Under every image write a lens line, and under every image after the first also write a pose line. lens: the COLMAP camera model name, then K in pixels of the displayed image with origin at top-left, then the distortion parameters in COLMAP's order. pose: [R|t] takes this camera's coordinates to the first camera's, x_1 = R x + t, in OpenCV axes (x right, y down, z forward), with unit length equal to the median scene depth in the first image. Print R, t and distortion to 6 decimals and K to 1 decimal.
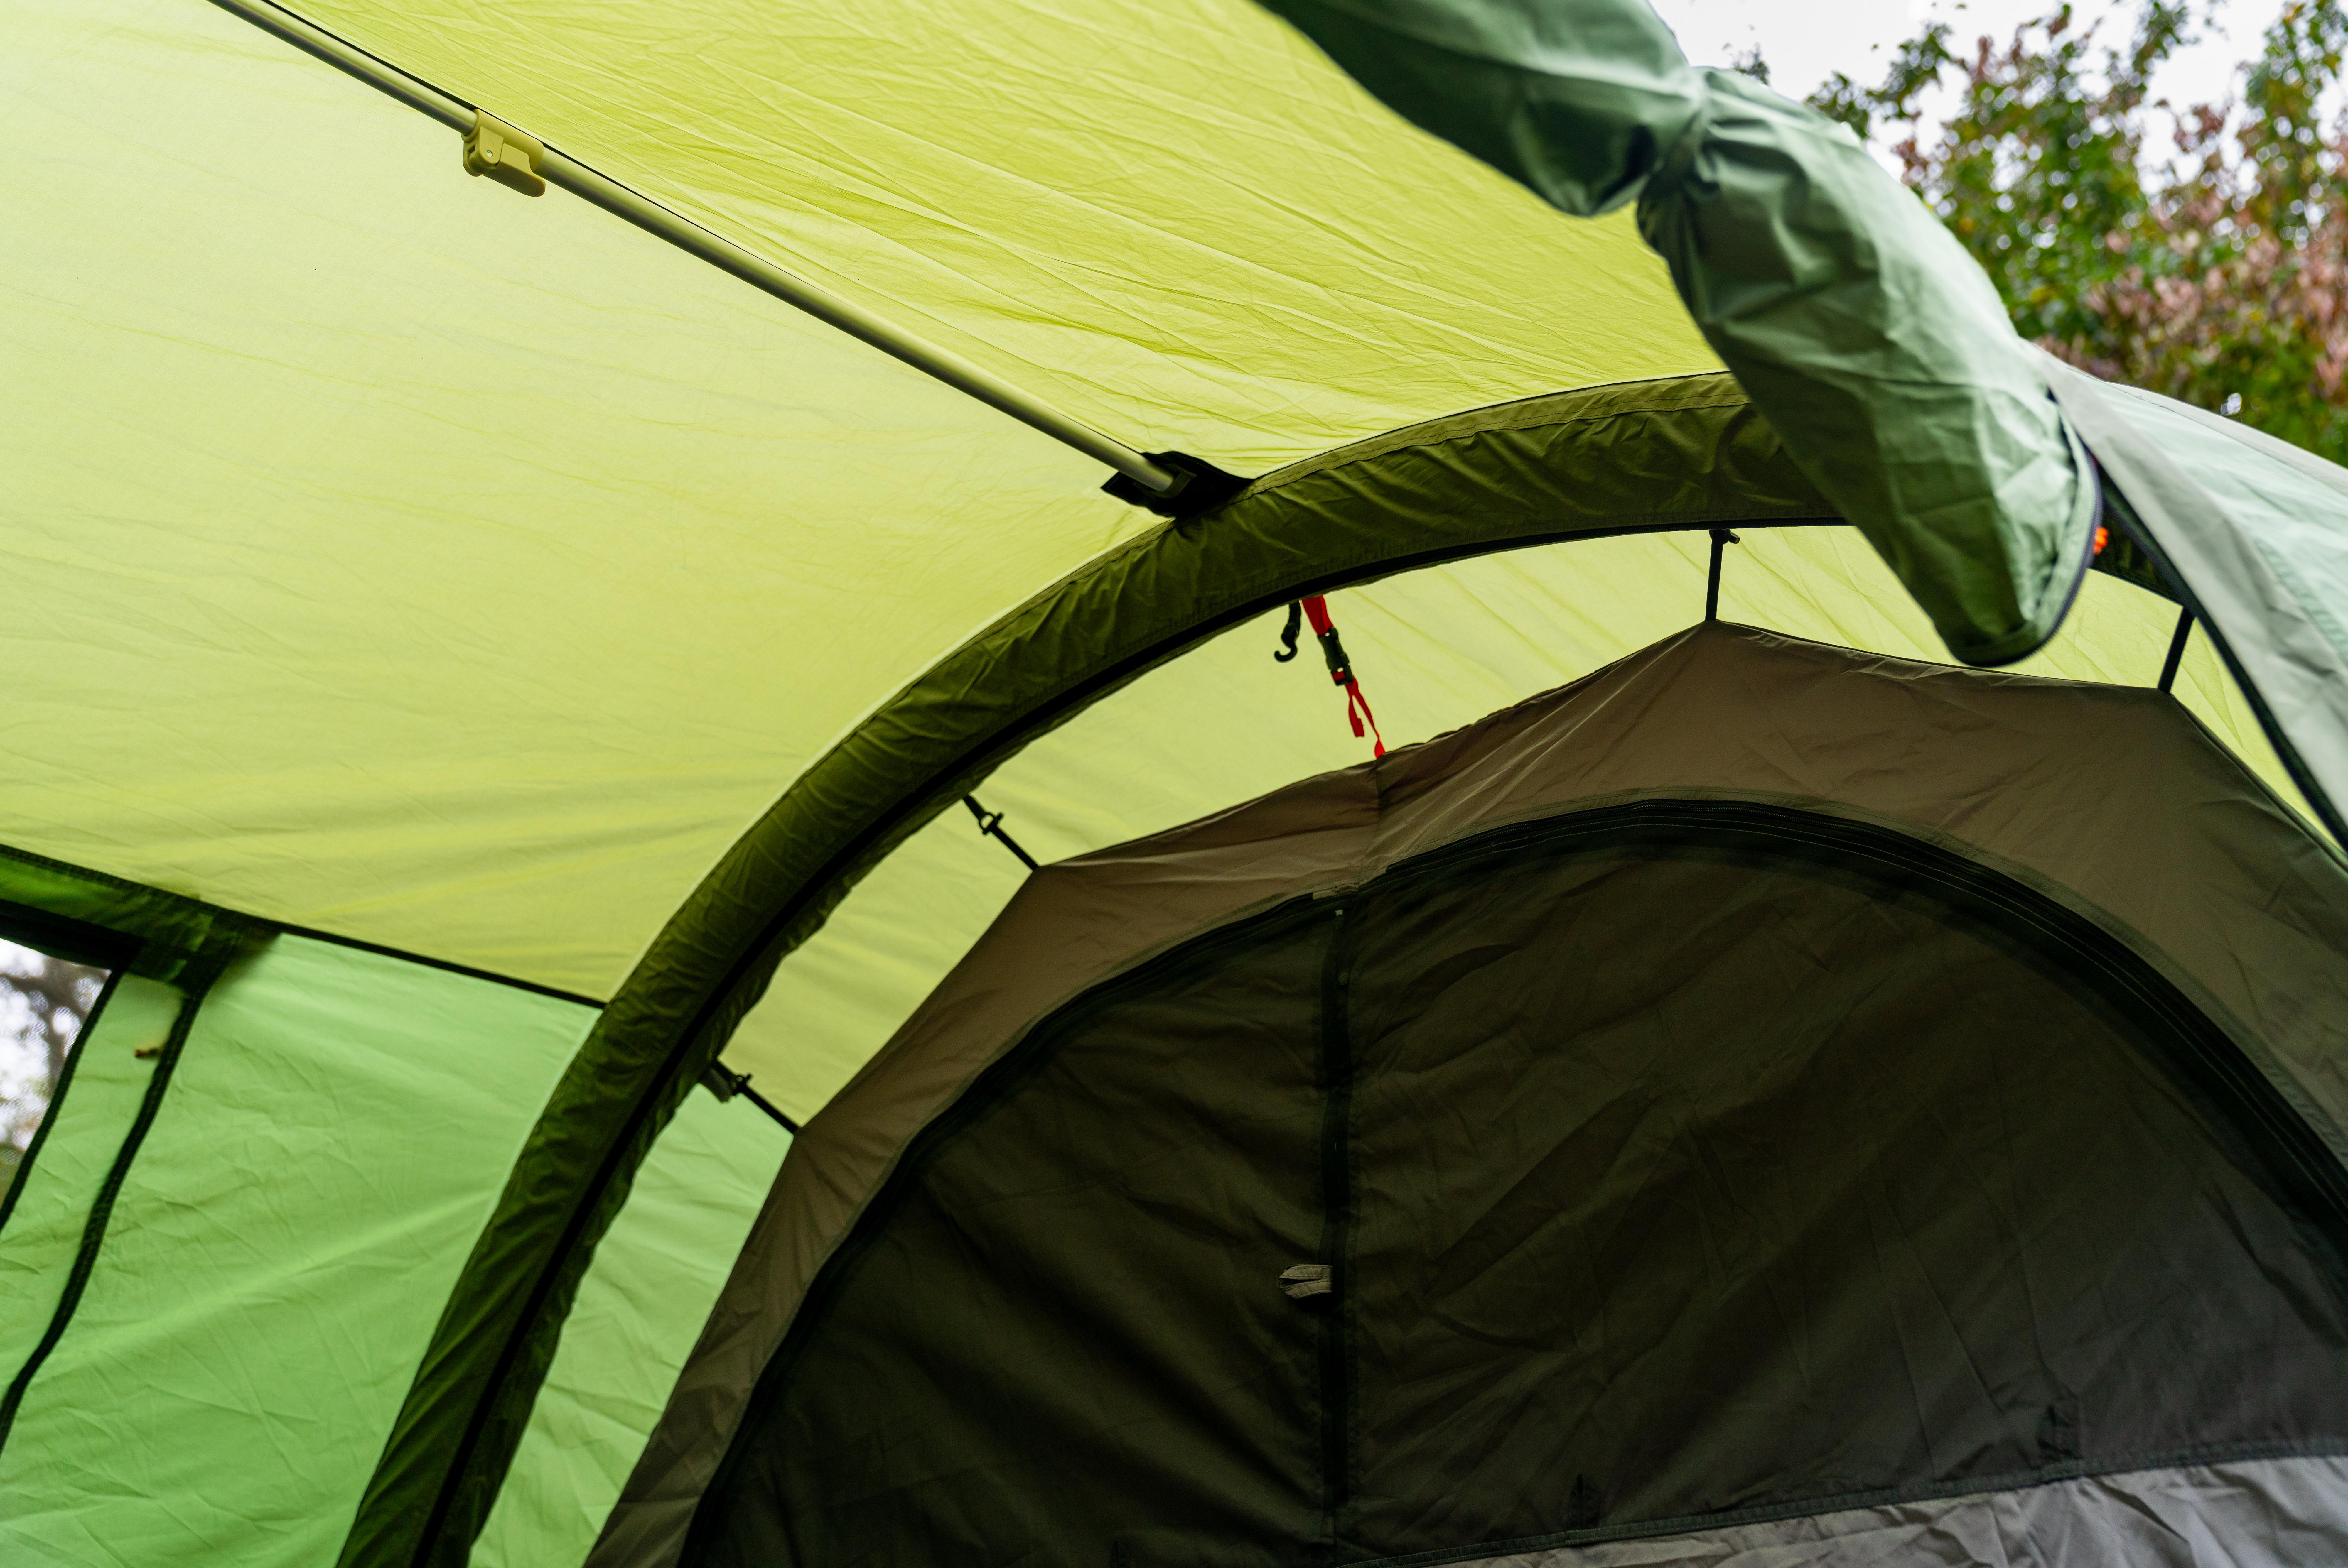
lens RADIAL K [[2653.4, 0, 1123.4], [0, 2653.4, 780.7], [0, 0, 1]] dist [0.006118, 0.278872]
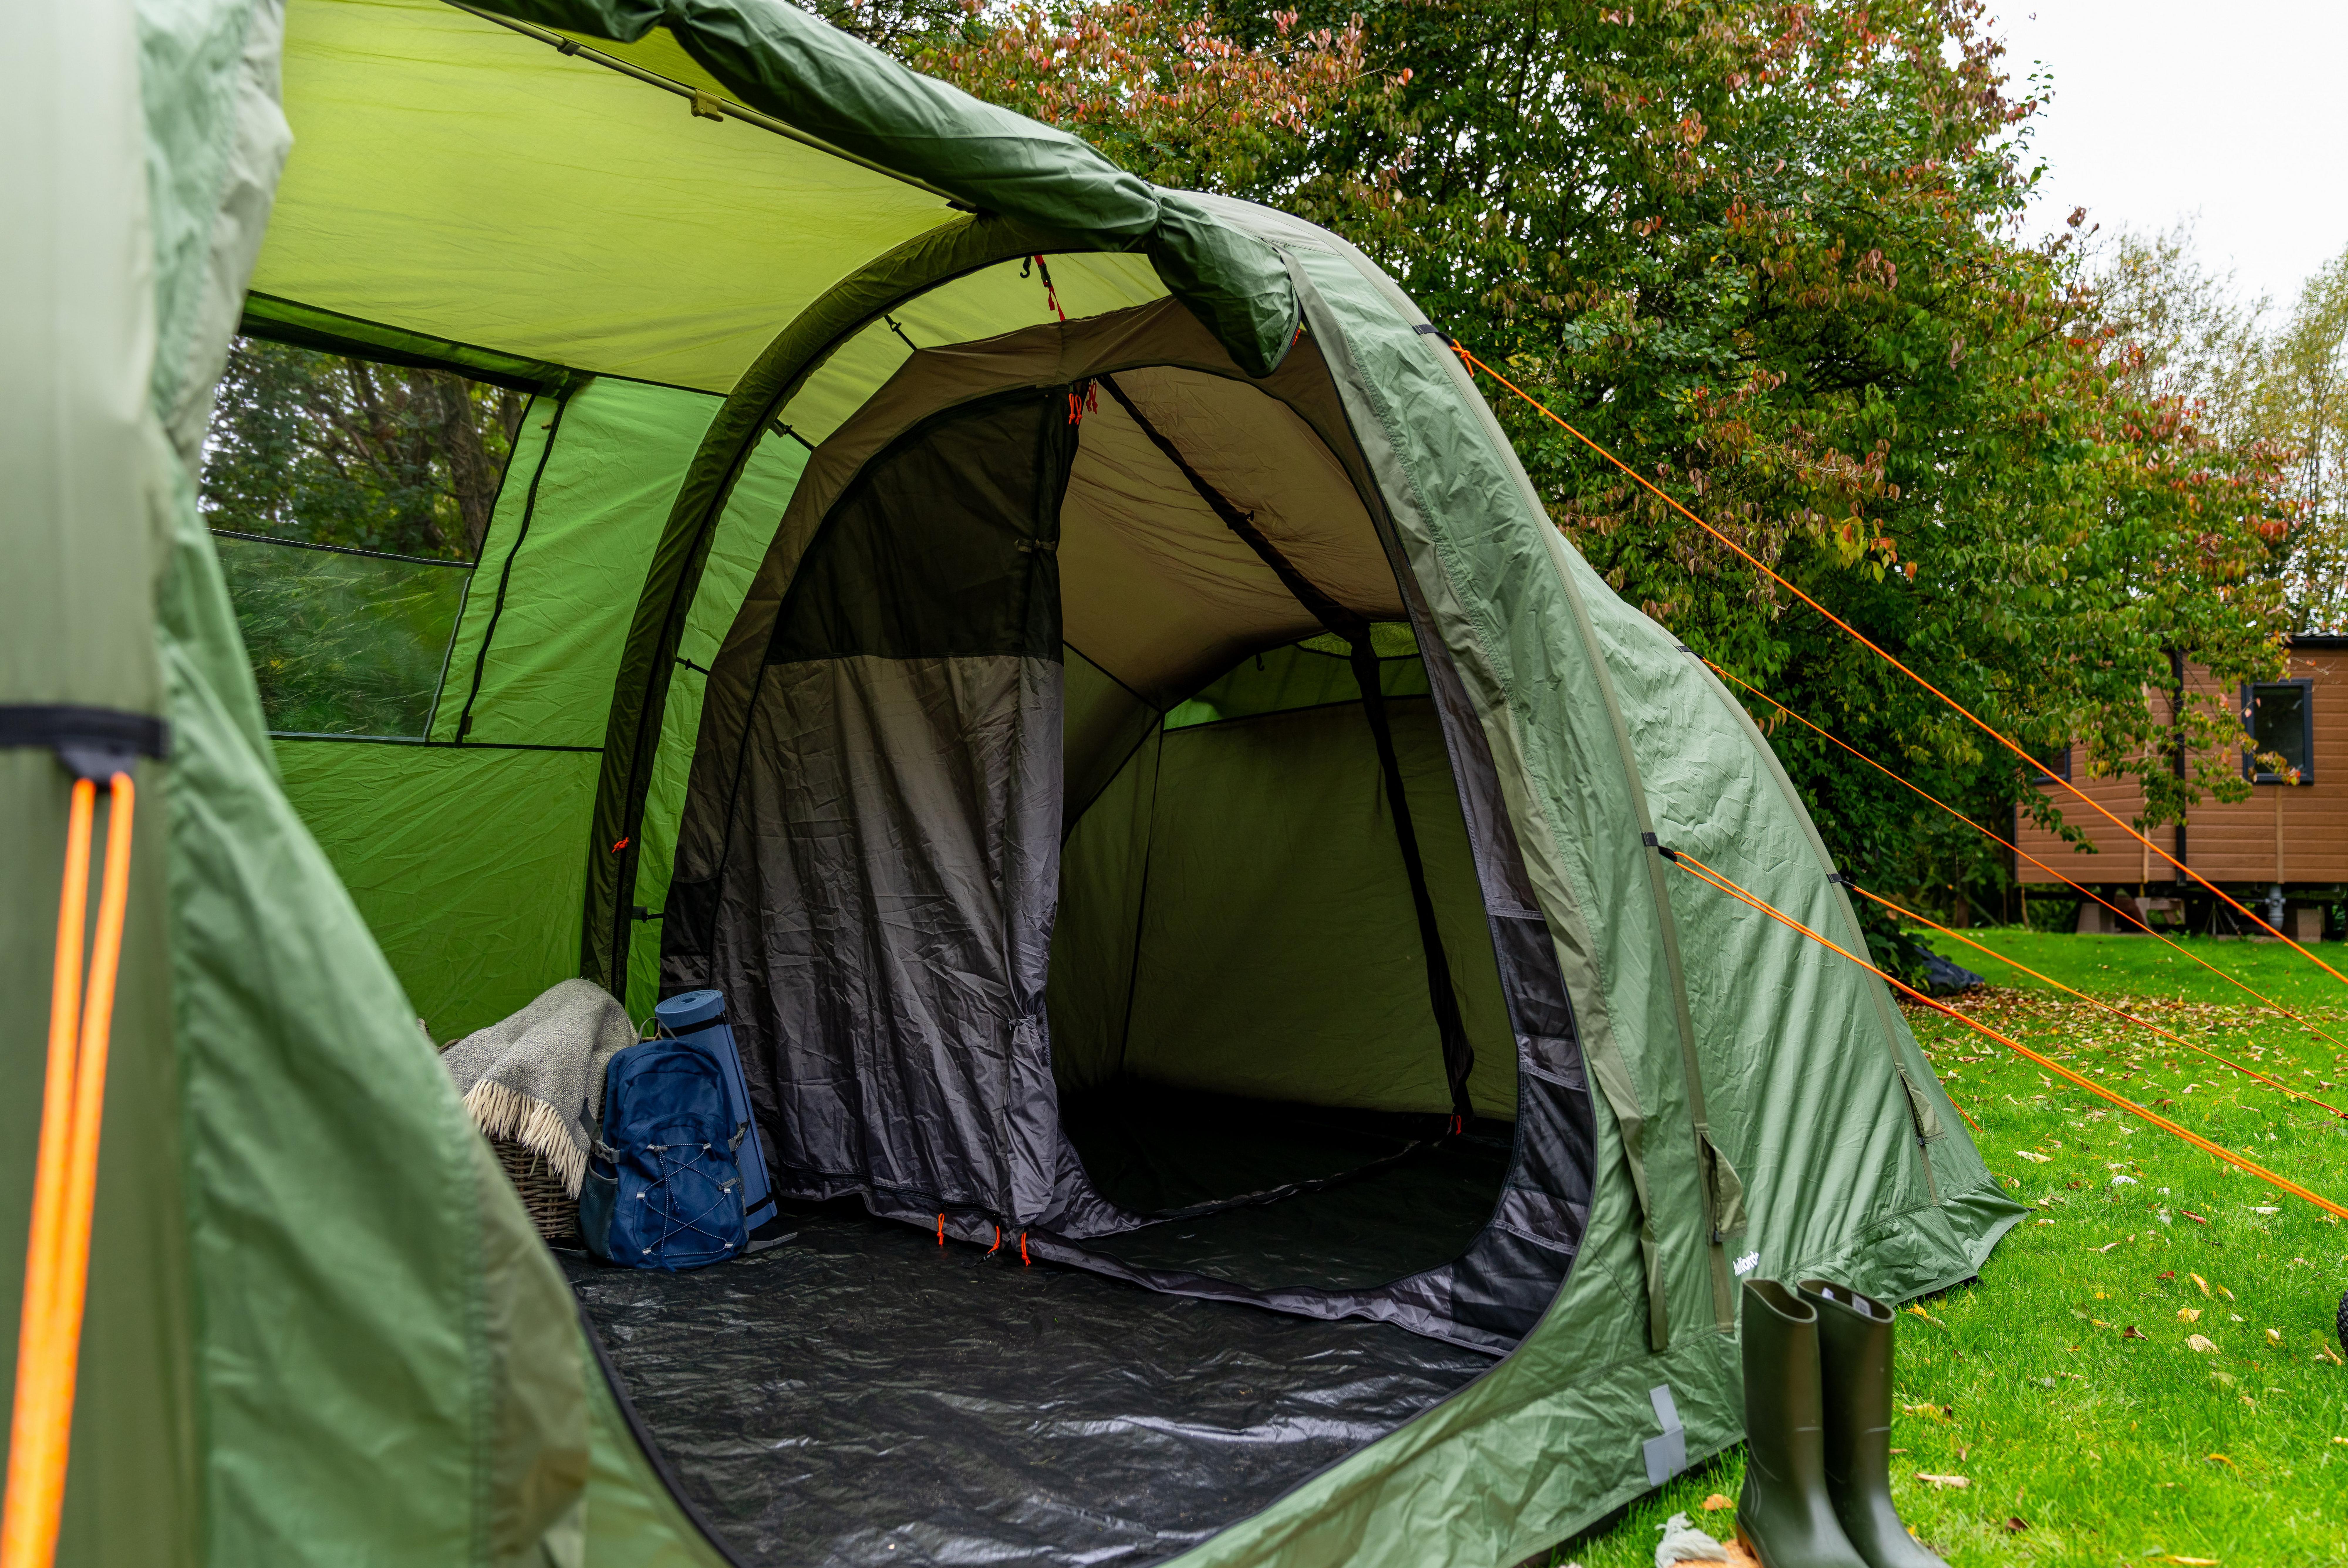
lens RADIAL K [[1640.2, 0, 1174.0], [0, 1640.2, 784.0], [0, 0, 1]] dist [-0.112196, 0.073329]
pose [[0.989396, -0.006268, 0.145111, -0.019237], [-0.055657, 0.906447, 0.418636, -0.243912], [-0.134159, -0.422273, 0.896486, -0.506686]]
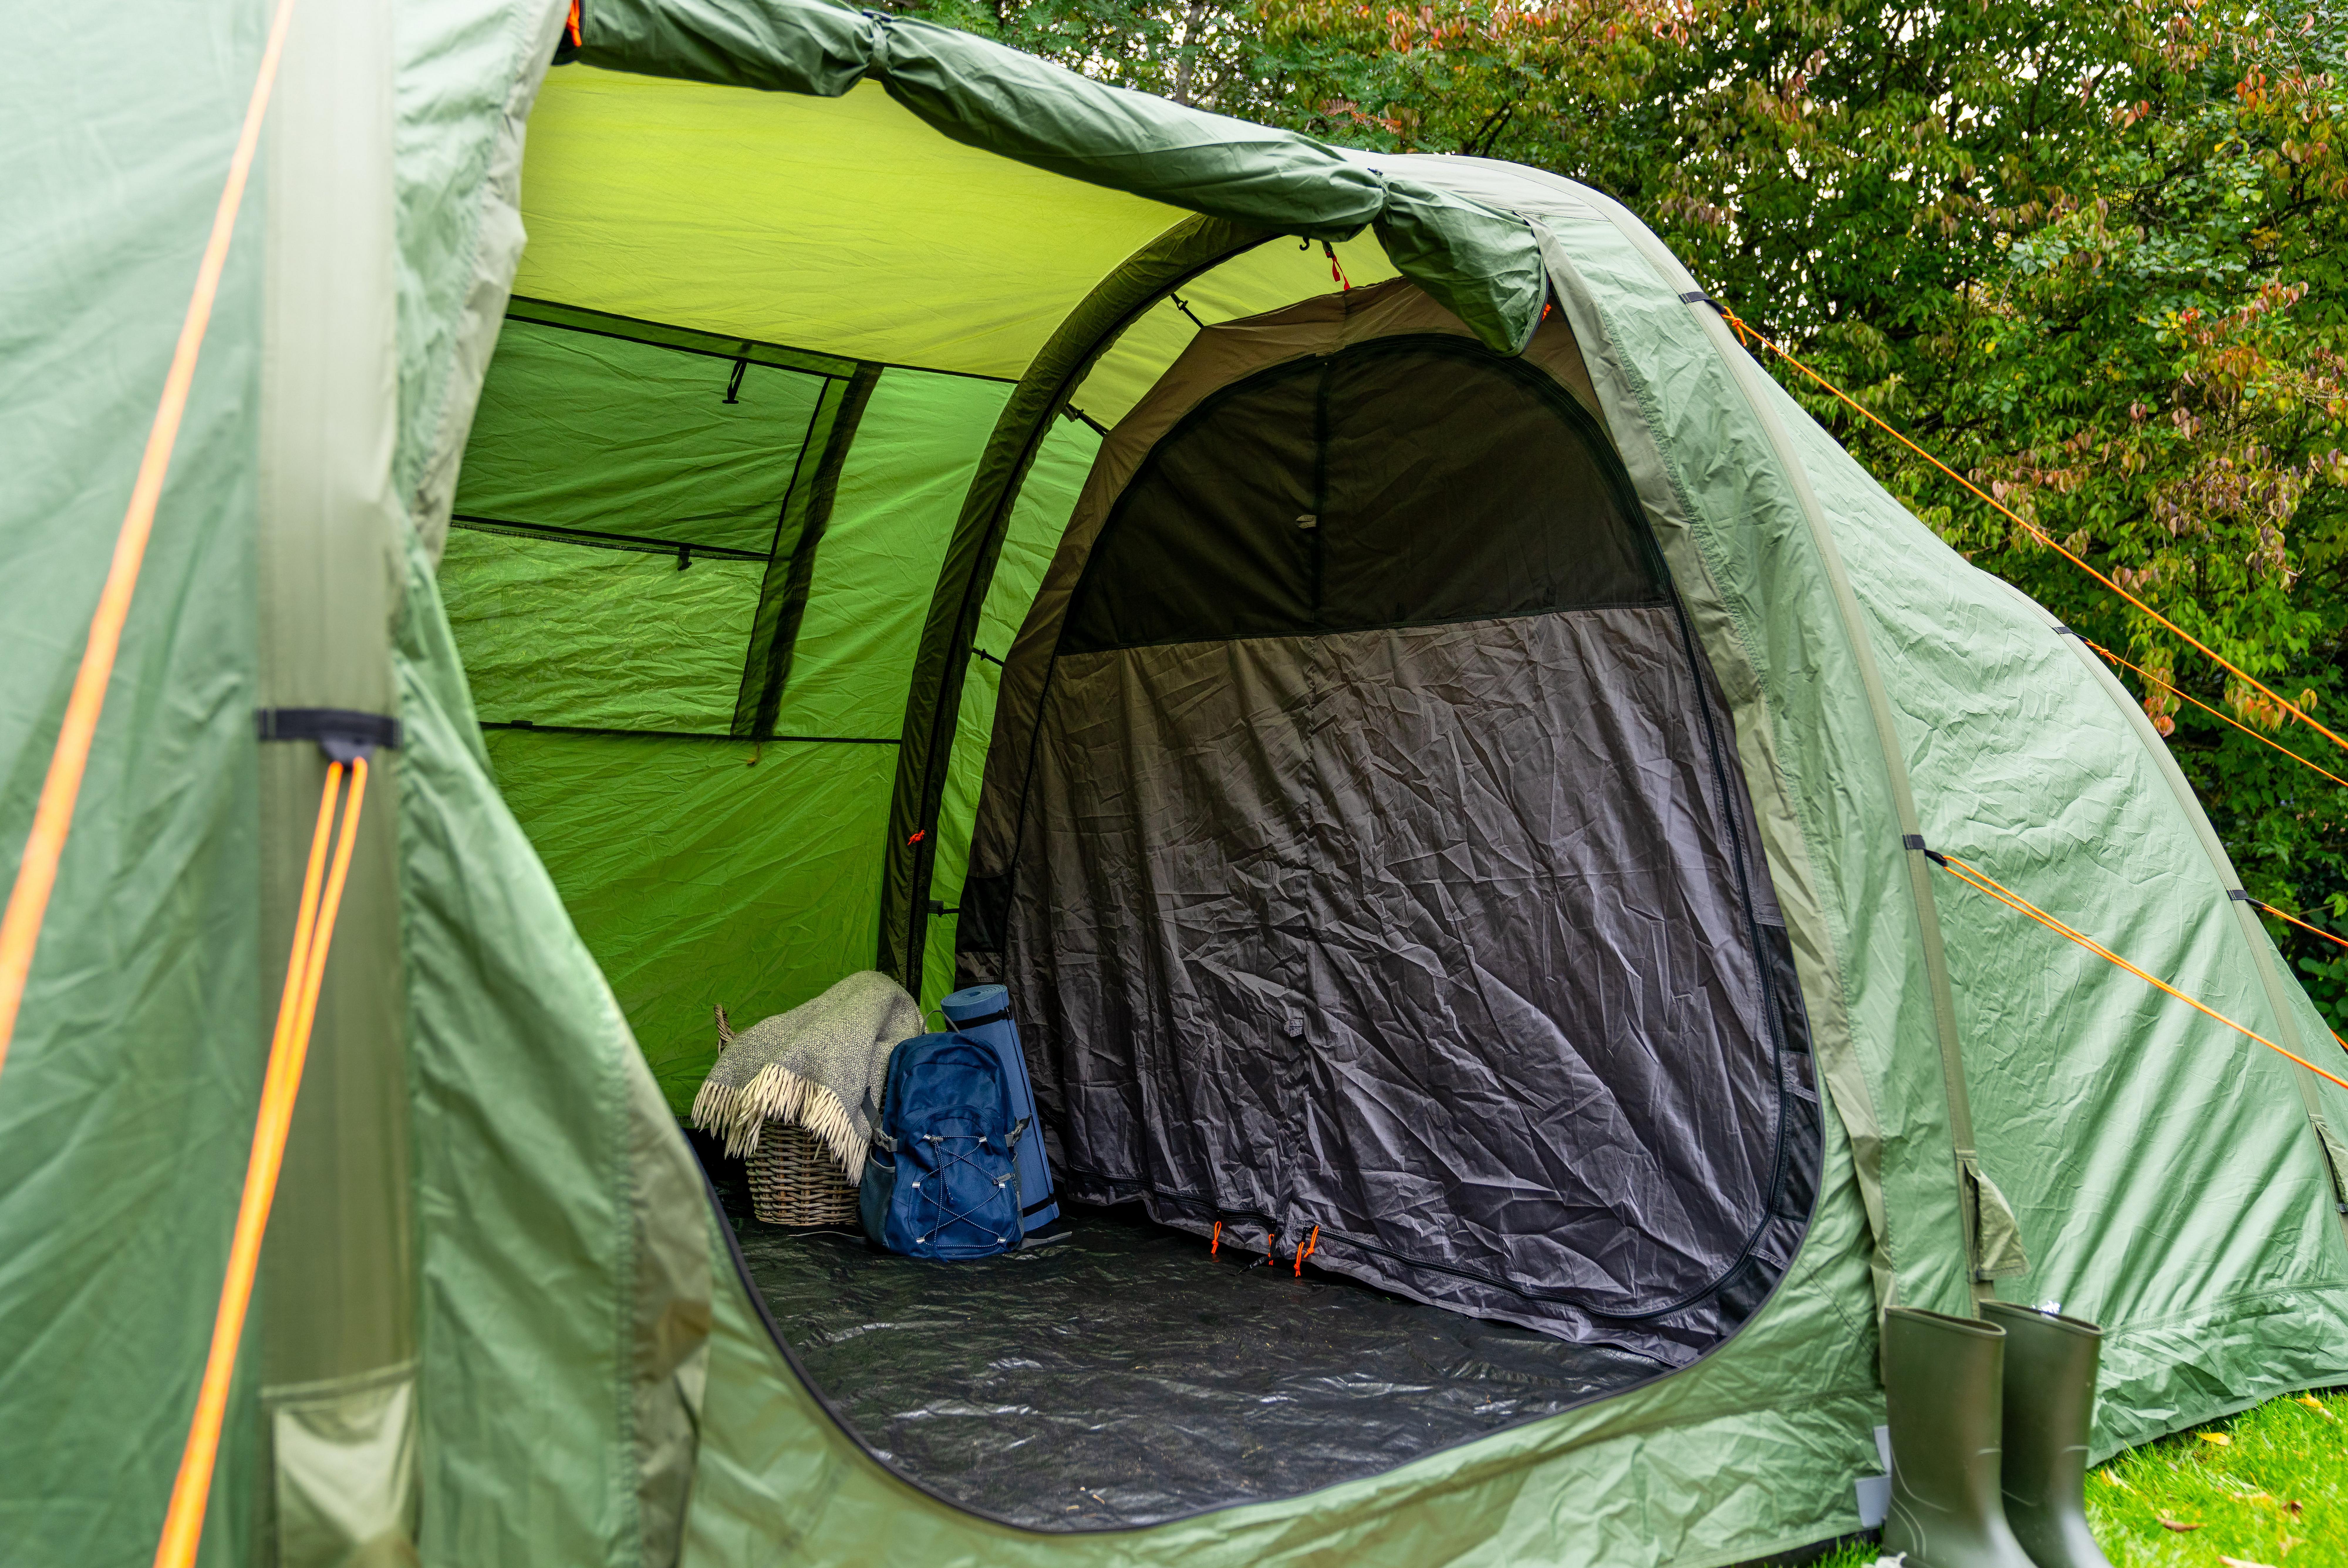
lens RADIAL K [[1907.3, 0, 1178.0], [0, 1907.3, 787.8], [0, 0, 1]] dist [-0.131646, 0.157032]
pose [[0.995489, 0.001800, -0.094855, 0.105751], [0.038672, 0.905286, 0.423038, -0.312094], [0.086632, -0.424798, 0.901133, -0.661634]]
